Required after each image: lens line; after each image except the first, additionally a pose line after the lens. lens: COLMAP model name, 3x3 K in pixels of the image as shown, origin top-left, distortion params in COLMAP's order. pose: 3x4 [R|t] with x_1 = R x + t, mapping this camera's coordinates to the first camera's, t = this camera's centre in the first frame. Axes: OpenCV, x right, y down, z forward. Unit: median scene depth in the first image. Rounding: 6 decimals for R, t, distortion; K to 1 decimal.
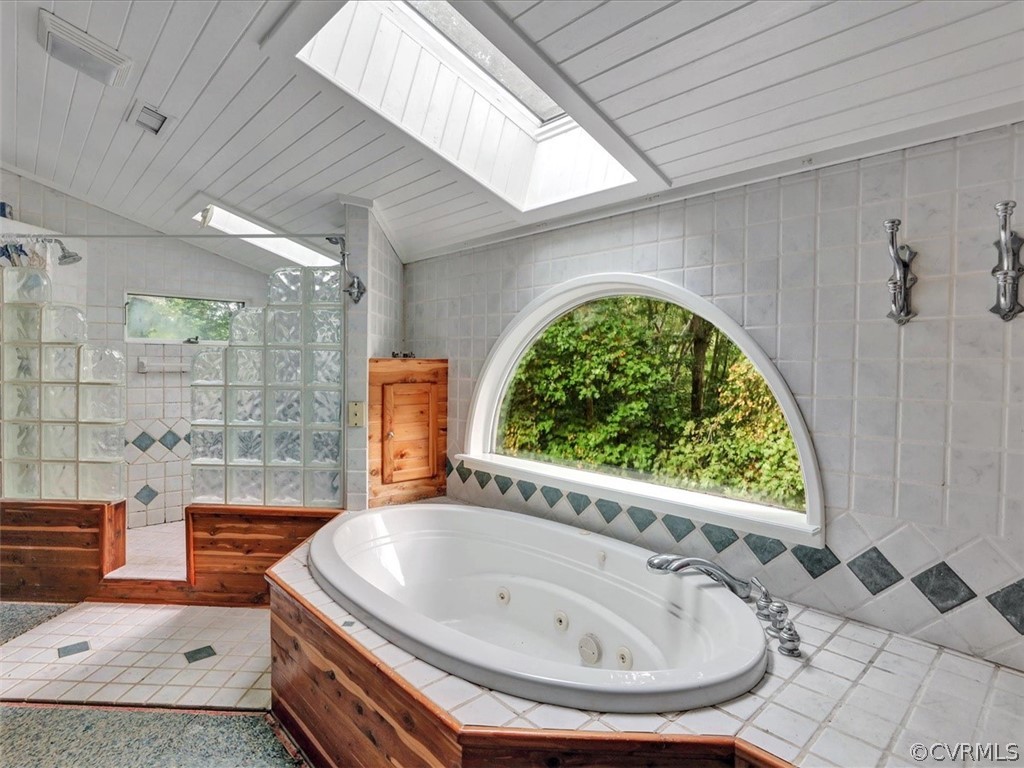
lens RADIAL K [[546.1, 0, 511.8], [0, 546.1, 372.3], [0, 0, 1]] dist [-0.037945, 0.017492]
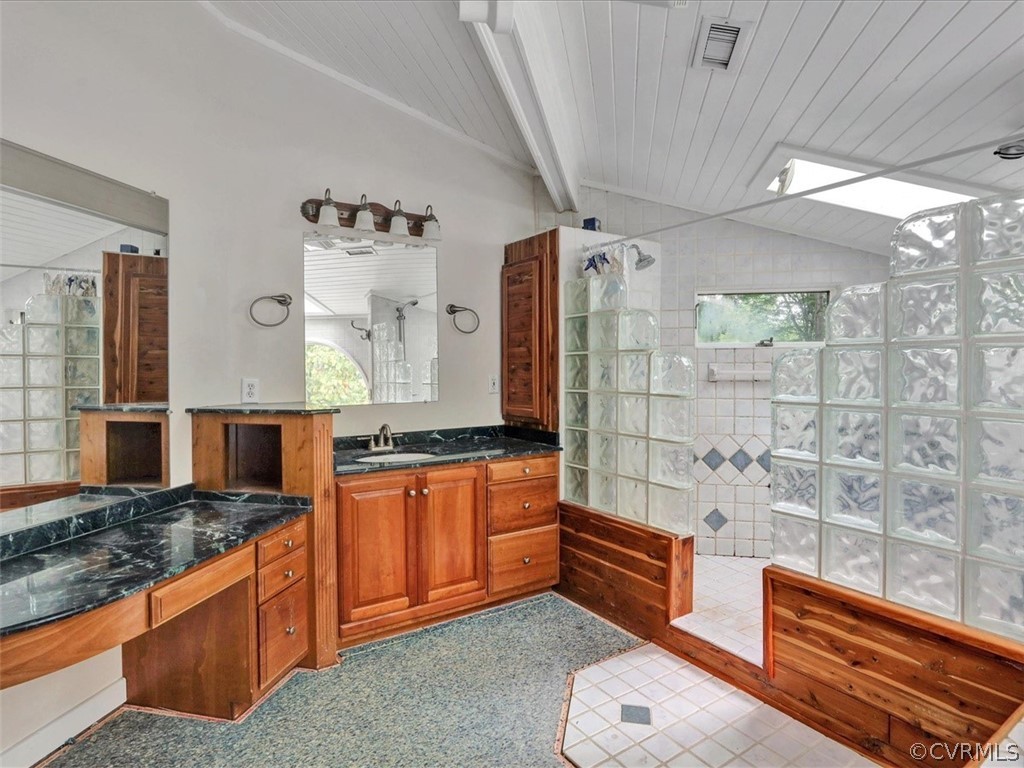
lens RADIAL K [[546.1, 0, 511.8], [0, 546.1, 372.3], [0, 0, 1]] dist [-0.037945, 0.017492]
pose [[0.577395, -0.003336, -0.816458, -0.196584], [-0.003843, 0.999969, -0.006803, -0.009380], [0.816456, 0.007066, 0.577365, 0.286303]]
